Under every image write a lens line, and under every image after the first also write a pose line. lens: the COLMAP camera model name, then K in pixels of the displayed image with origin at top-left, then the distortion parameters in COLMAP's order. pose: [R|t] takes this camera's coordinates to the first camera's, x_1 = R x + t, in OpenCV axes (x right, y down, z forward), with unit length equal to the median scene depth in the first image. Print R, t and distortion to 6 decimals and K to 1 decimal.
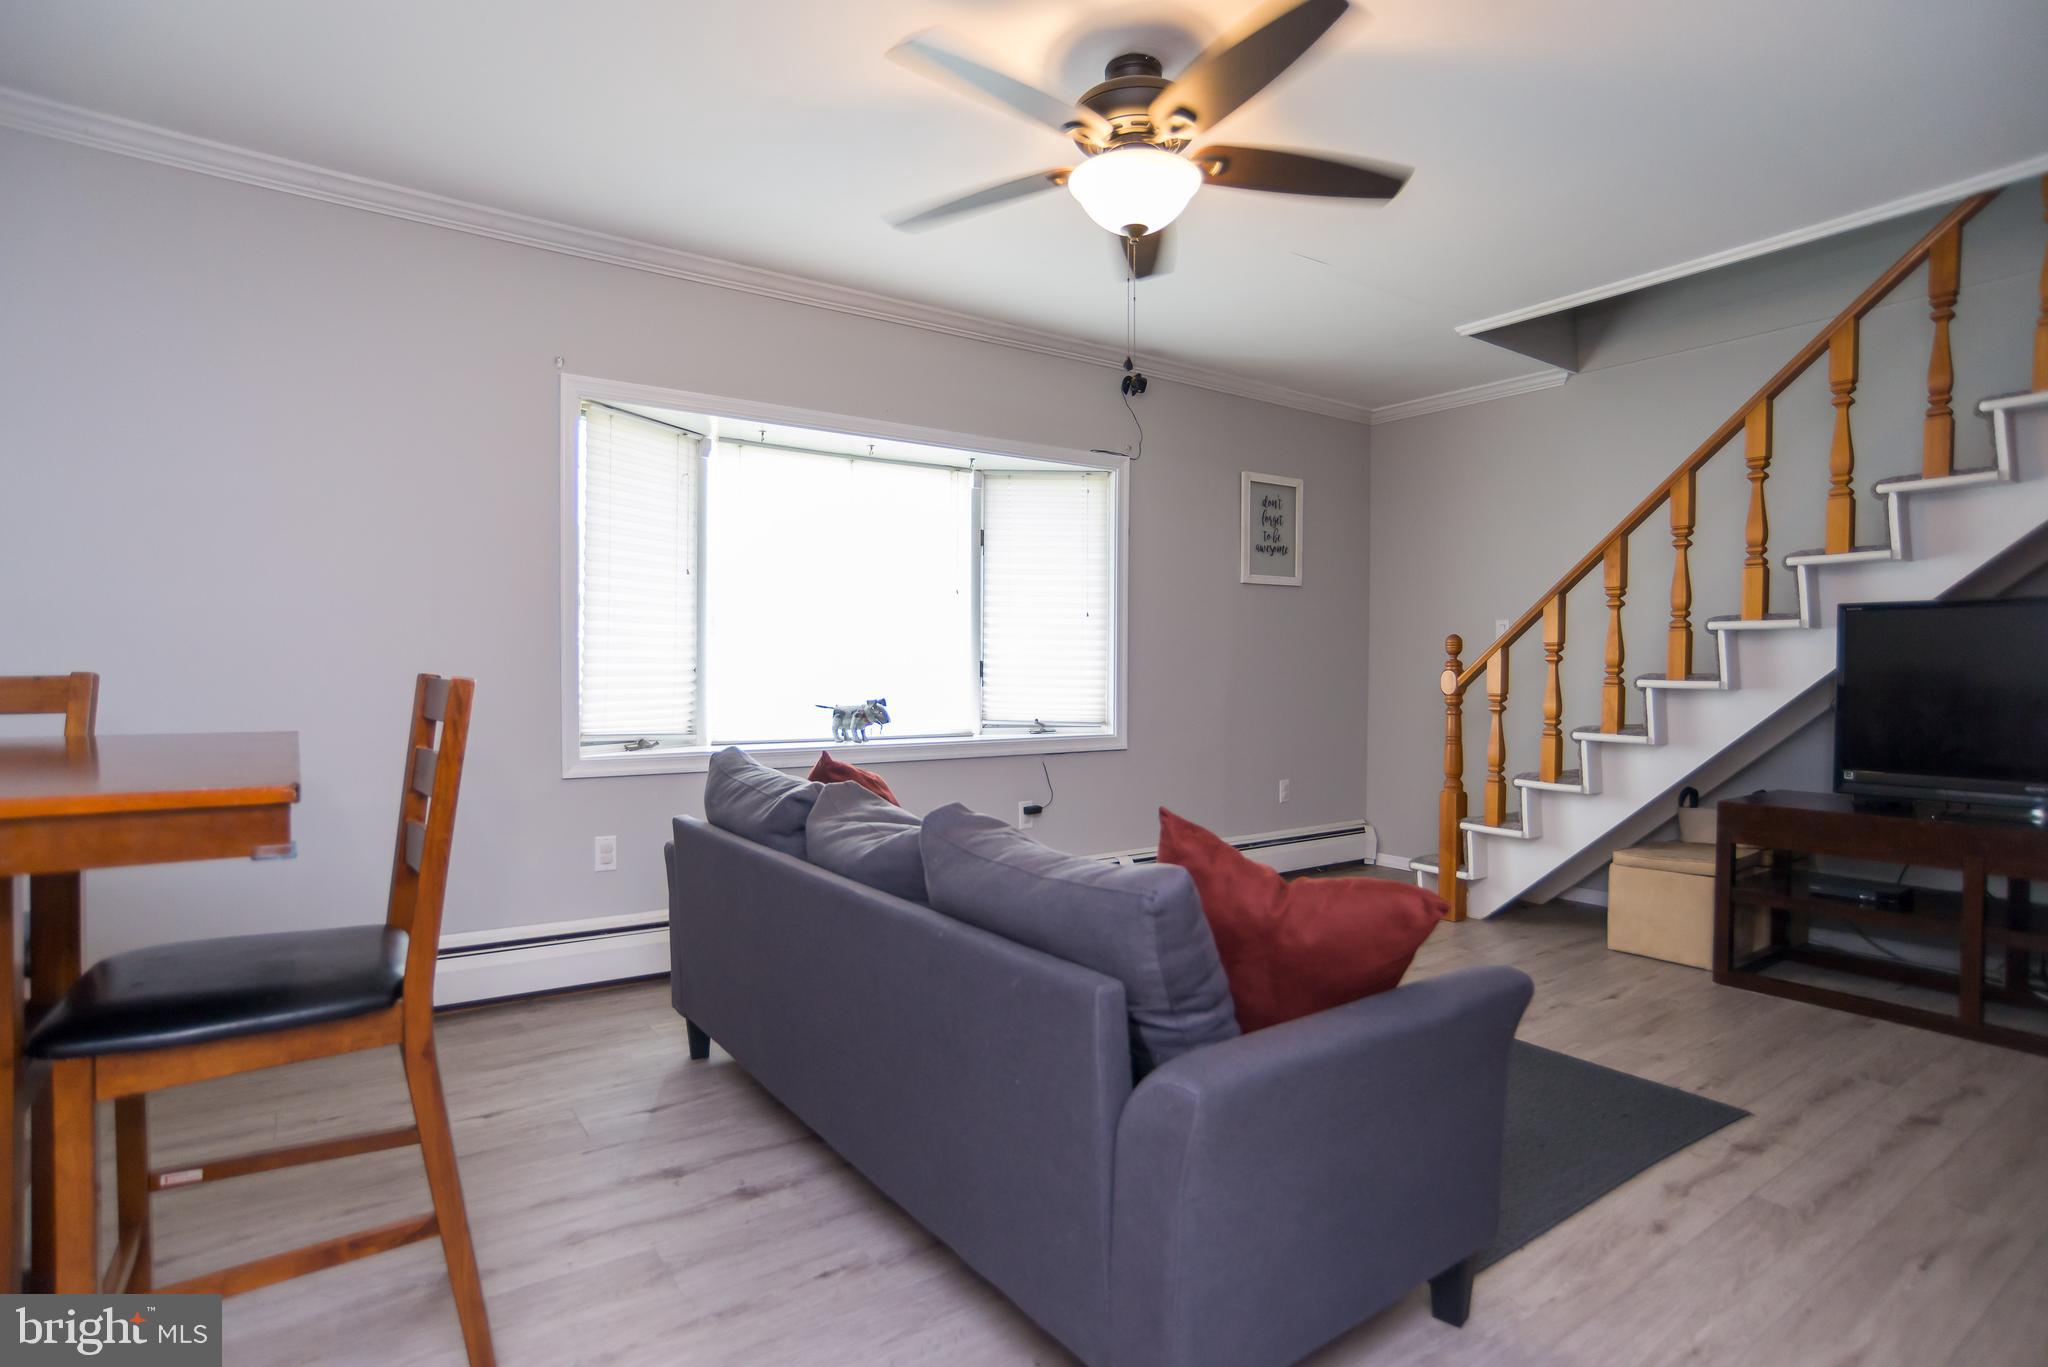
lens RADIAL K [[1045.3, 0, 1012.8], [0, 1045.3, 677.0], [0, 0, 1]] dist [-0.082127, 0.049041]
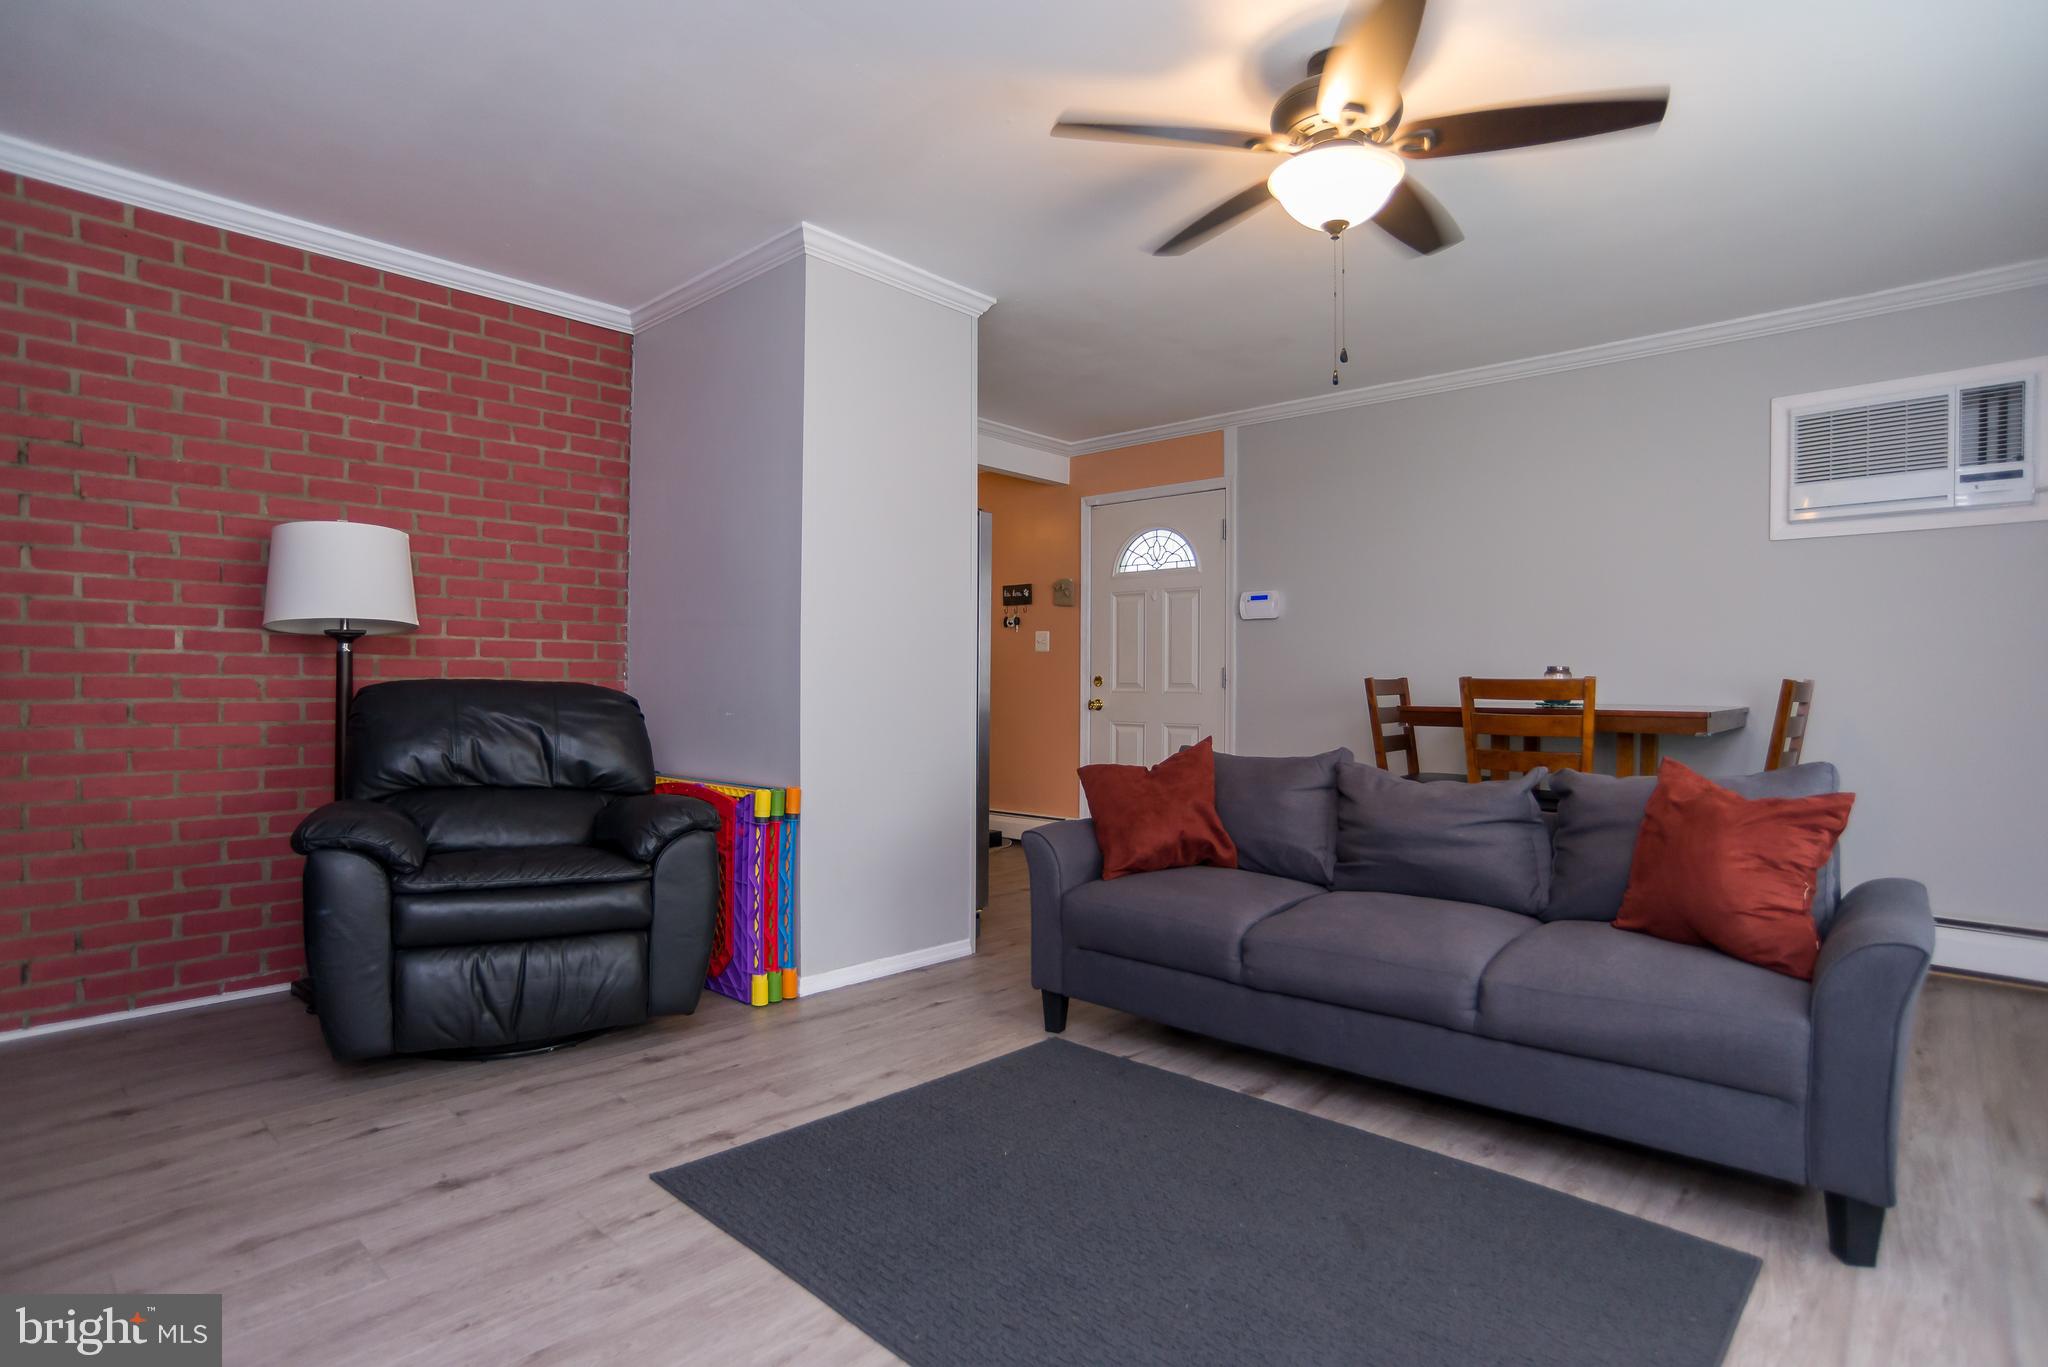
lens RADIAL K [[1045.3, 0, 1012.8], [0, 1045.3, 677.0], [0, 0, 1]] dist [-0.082127, 0.049041]
pose [[-0.976954, -0.014184, -0.212977, 0.390216], [-0.014932, 0.999887, 0.001903, 0.004146], [0.212925, 0.005040, -0.977055, 1.192084]]
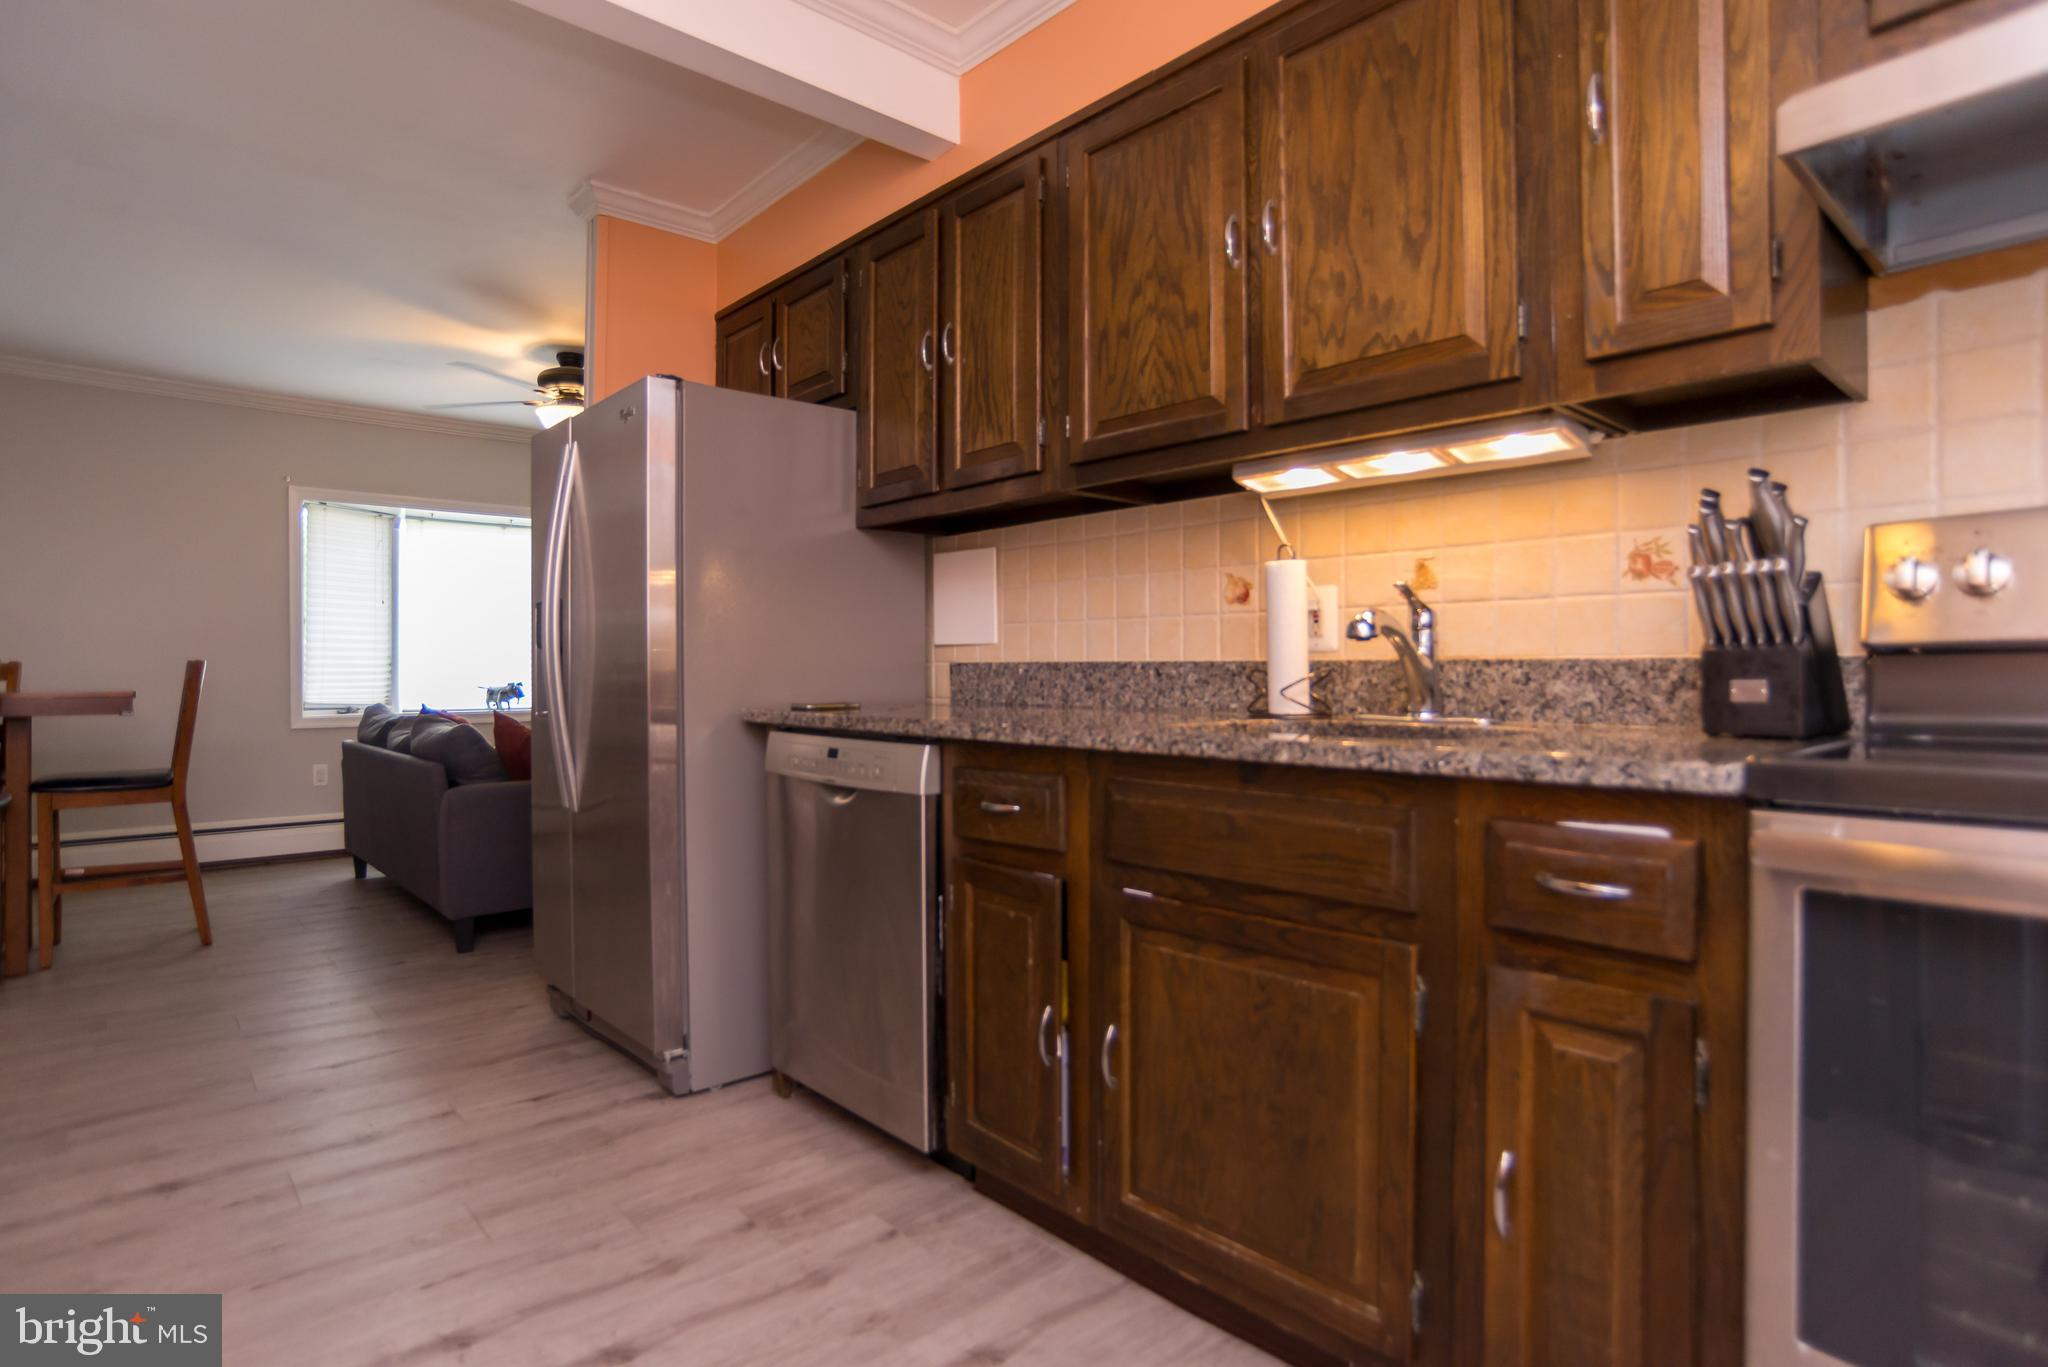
lens RADIAL K [[1045.3, 0, 1012.8], [0, 1045.3, 677.0], [0, 0, 1]] dist [-0.082127, 0.049041]
pose [[0.990754, -0.003991, 0.135609, 0.423627], [0.004095, 0.999991, -0.000488, 0.017278], [-0.135606, 0.001038, 0.990762, -0.667315]]
